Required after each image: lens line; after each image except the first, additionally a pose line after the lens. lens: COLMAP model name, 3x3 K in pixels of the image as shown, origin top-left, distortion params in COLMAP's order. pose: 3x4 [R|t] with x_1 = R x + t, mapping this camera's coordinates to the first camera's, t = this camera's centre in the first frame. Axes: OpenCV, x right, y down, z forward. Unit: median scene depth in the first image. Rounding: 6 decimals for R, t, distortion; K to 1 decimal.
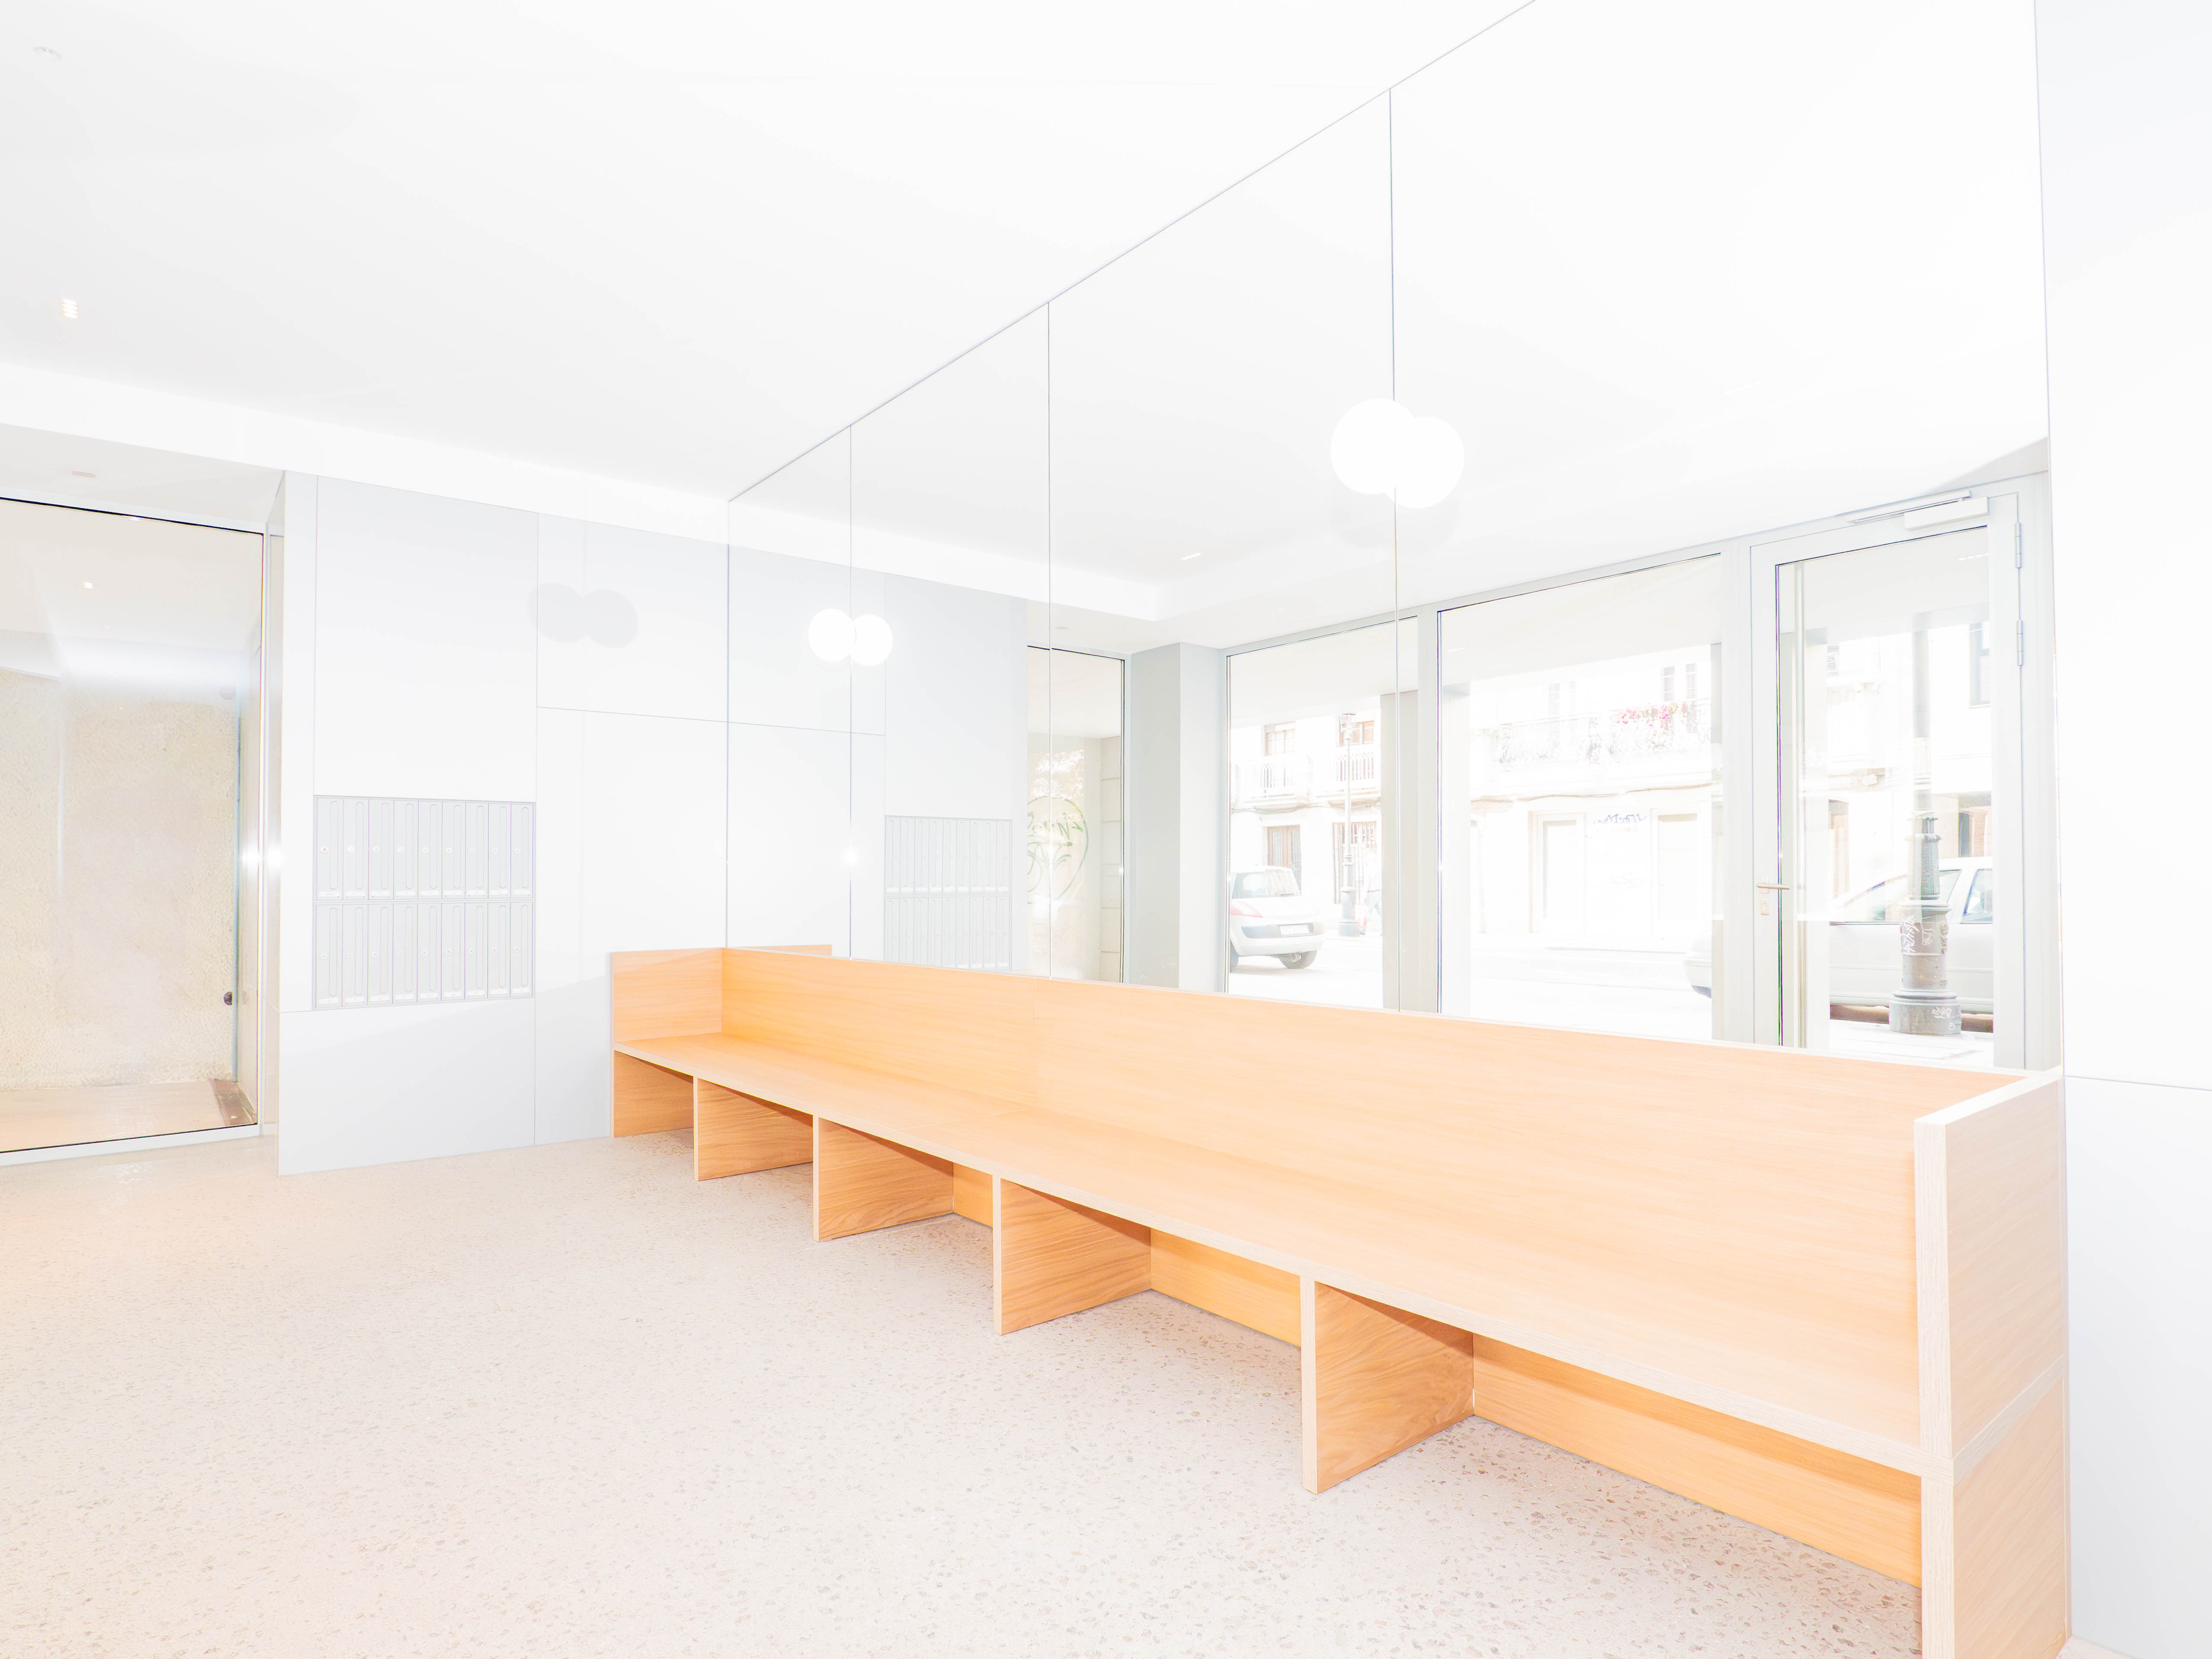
lens RADIAL K [[1192.9, 0, 1097.3], [0, 1192.9, 840.0], [0, 0, 1]] dist [-0.026229, -0.000144]
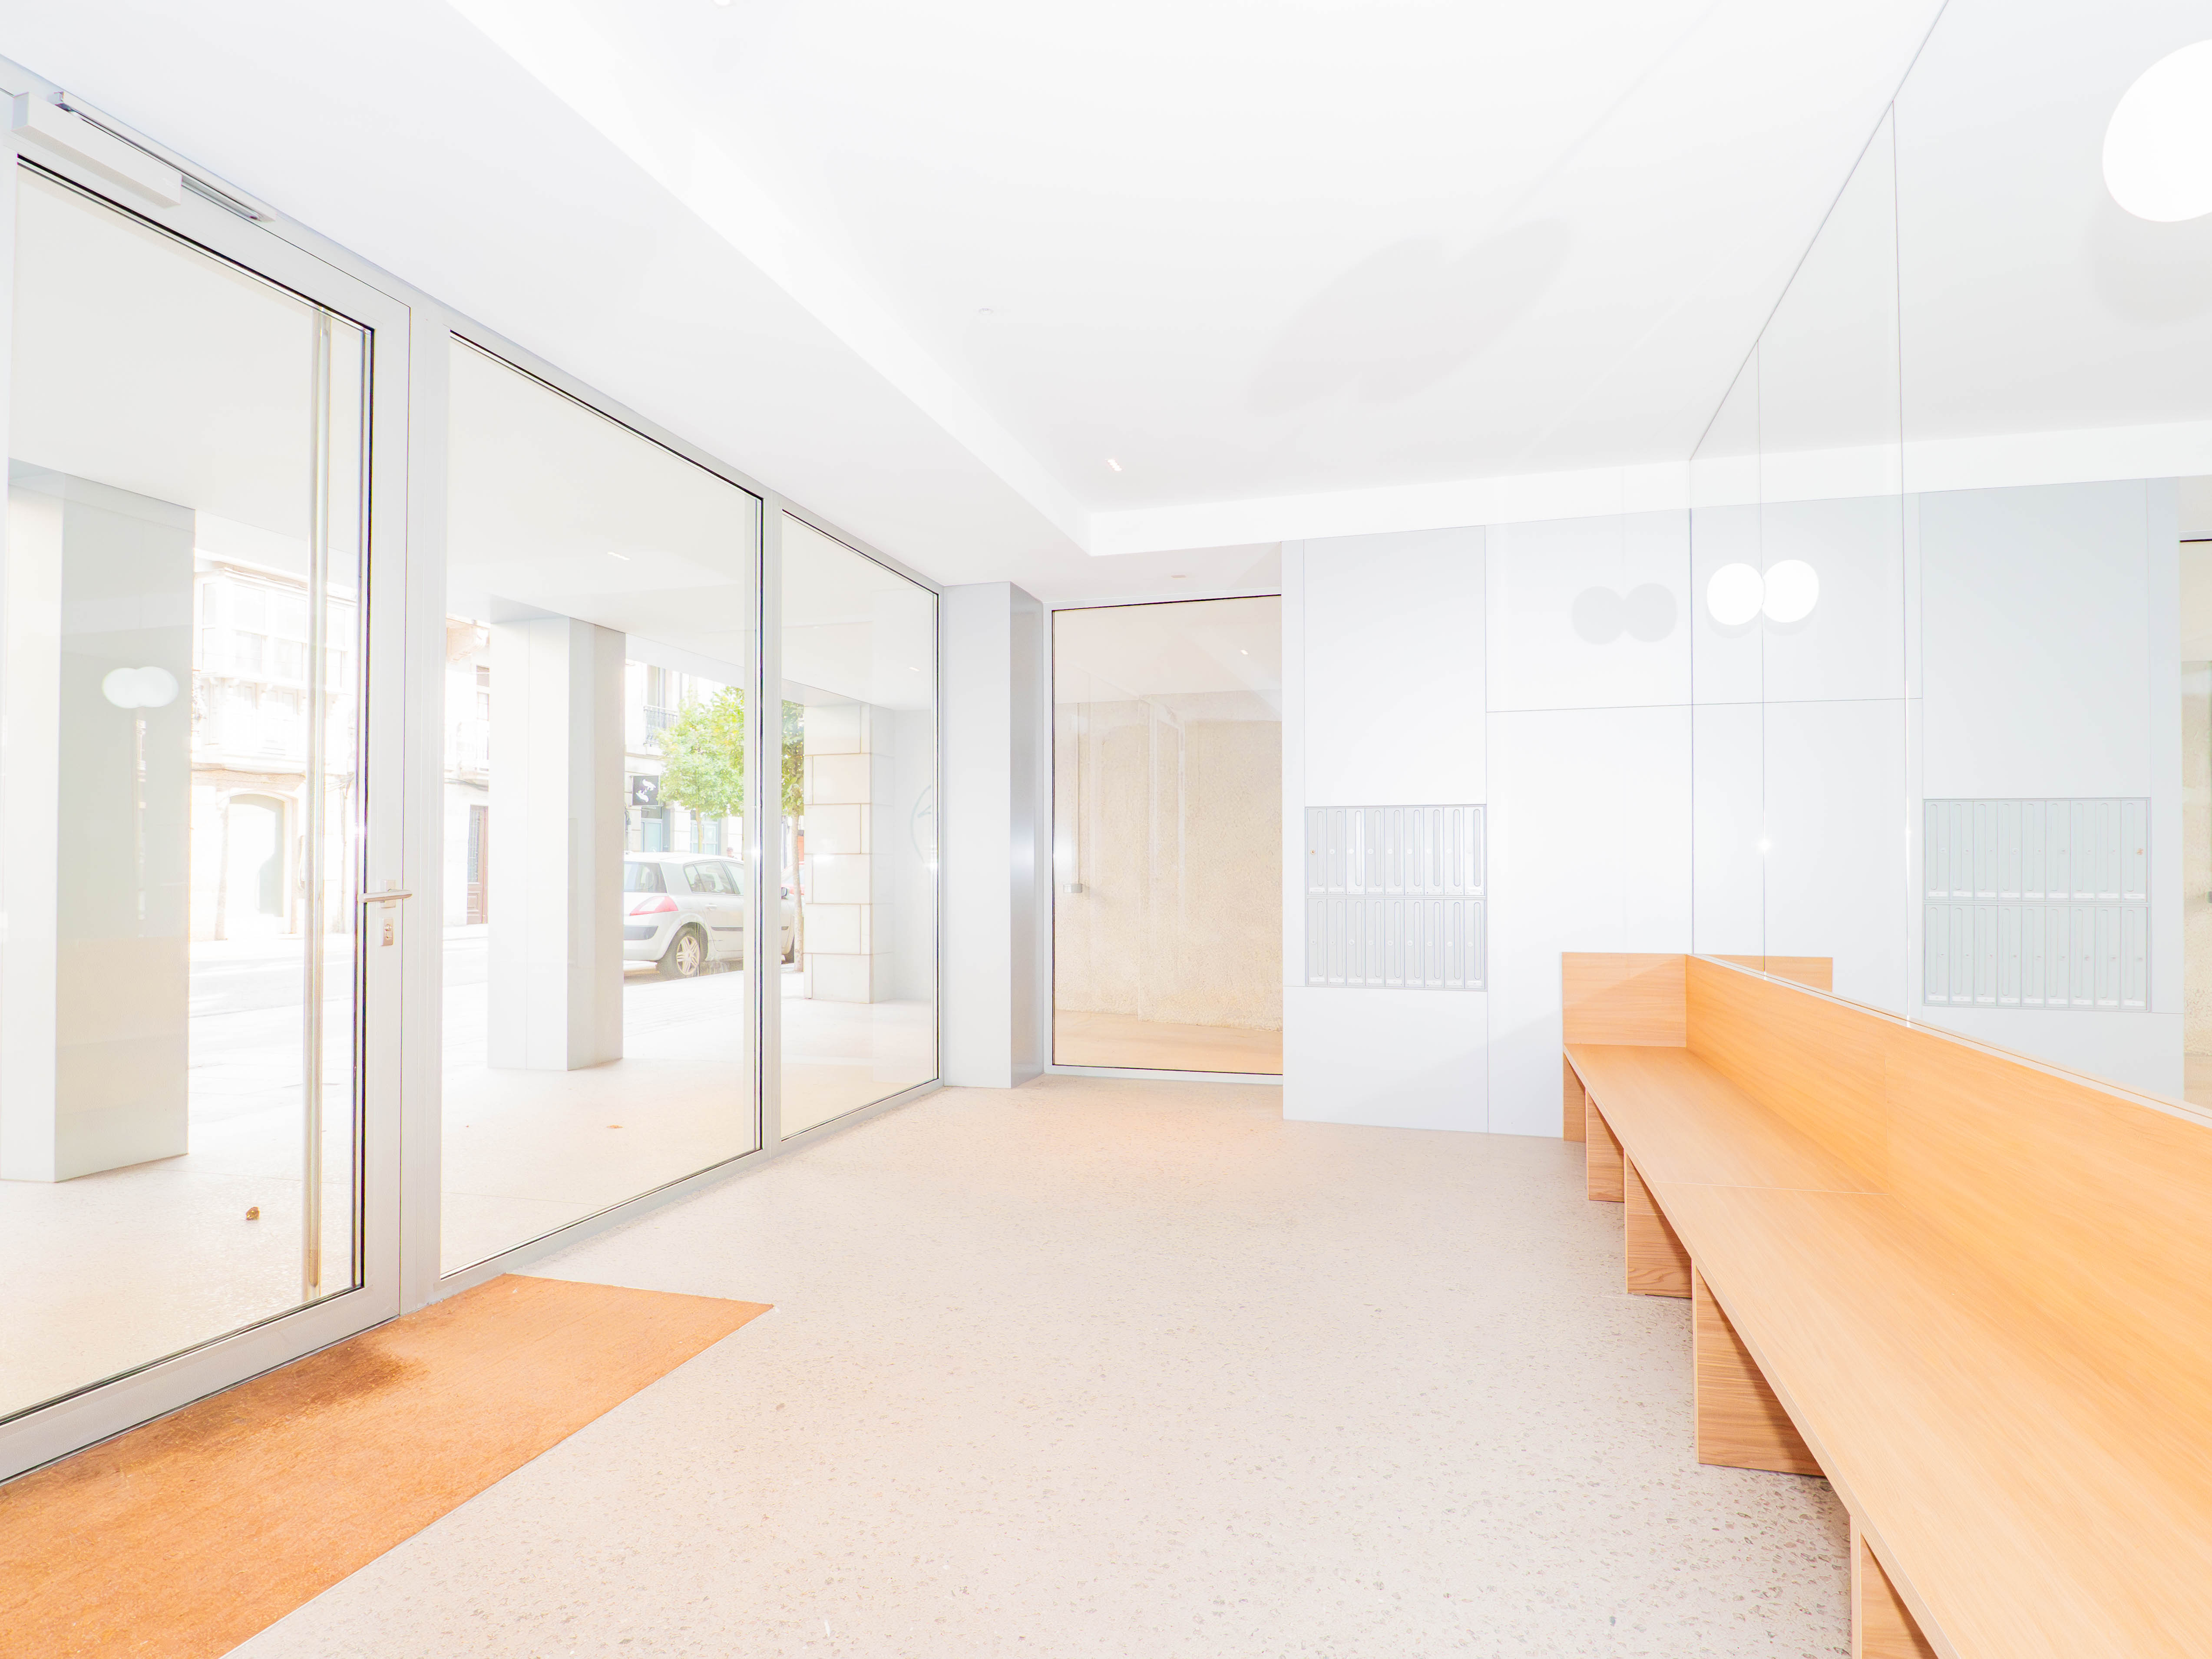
lens RADIAL K [[1192.8, 0, 1097.3], [0, 1192.8, 840.0], [0, 0, 1]] dist [-0.026229, -0.000144]
pose [[0.559631, -0.017631, -0.828555, 0.198038], [0.019533, 0.999777, -0.008082, 0.001817], [0.828512, -0.011662, 0.559850, 0.135934]]
